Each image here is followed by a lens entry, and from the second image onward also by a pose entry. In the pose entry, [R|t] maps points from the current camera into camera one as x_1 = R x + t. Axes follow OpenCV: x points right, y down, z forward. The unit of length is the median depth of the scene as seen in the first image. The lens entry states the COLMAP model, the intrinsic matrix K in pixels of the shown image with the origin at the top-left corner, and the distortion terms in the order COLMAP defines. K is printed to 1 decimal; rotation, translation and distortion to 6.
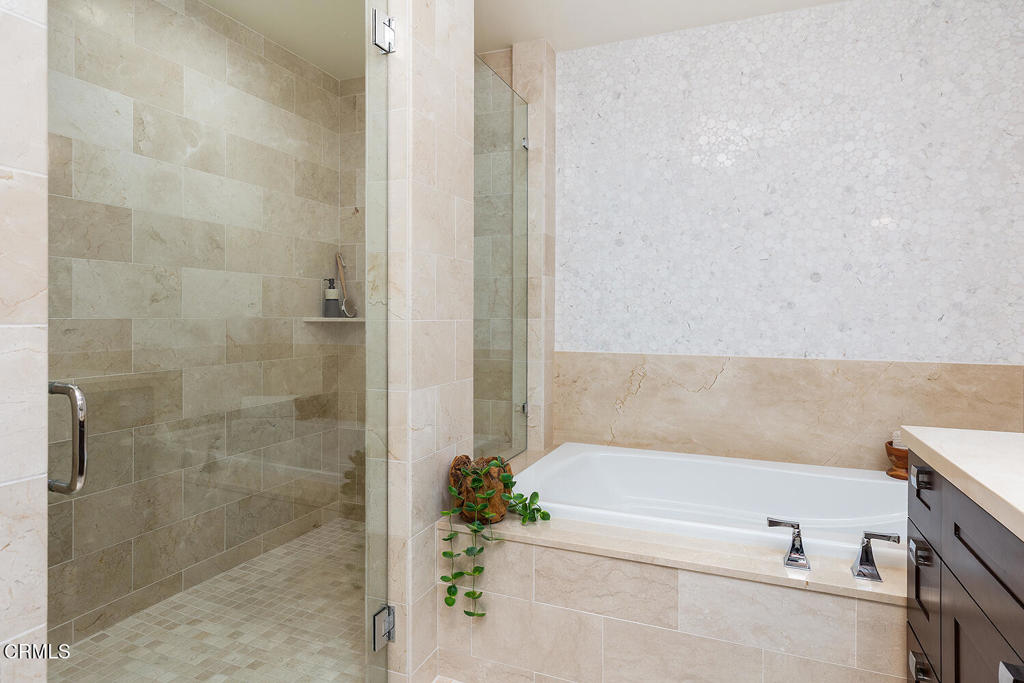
lens RADIAL K [[581.0, 0, 506.0], [0, 581.0, 319.3], [0, 0, 1]] dist [-0.002216, 0.001288]
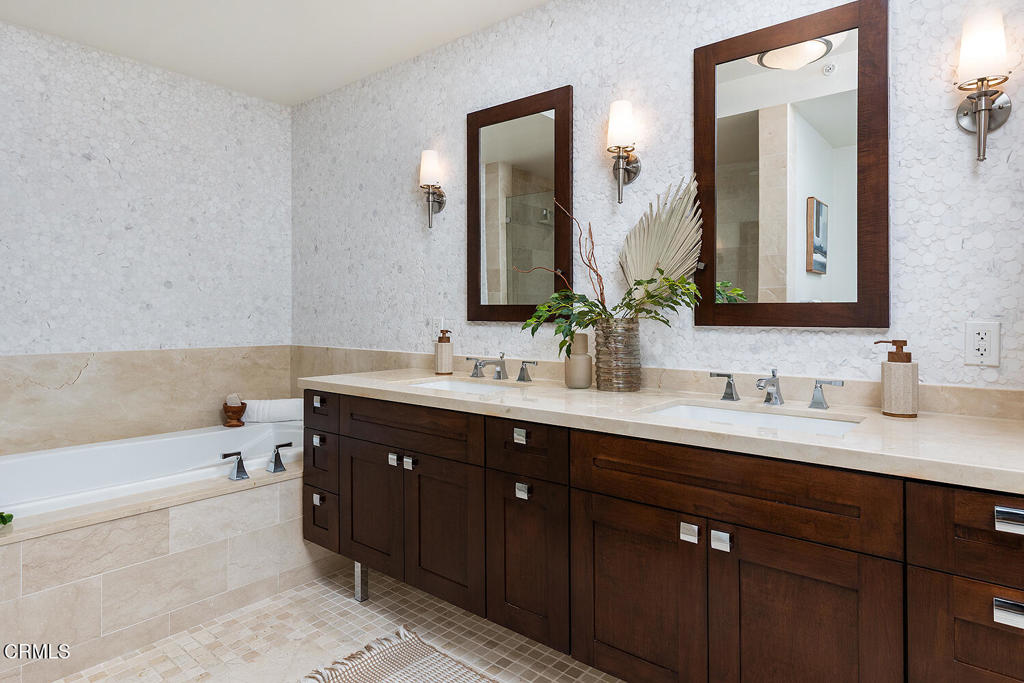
lens RADIAL K [[581.0, 0, 518.8], [0, 581.0, 315.2], [0, 0, 1]] dist [-0.002216, 0.001288]
pose [[0.283842, -0.004622, 0.958860, -0.457146], [0.001336, 0.999989, 0.004425, -0.010485], [-0.958870, 0.000025, 0.283845, -0.089911]]
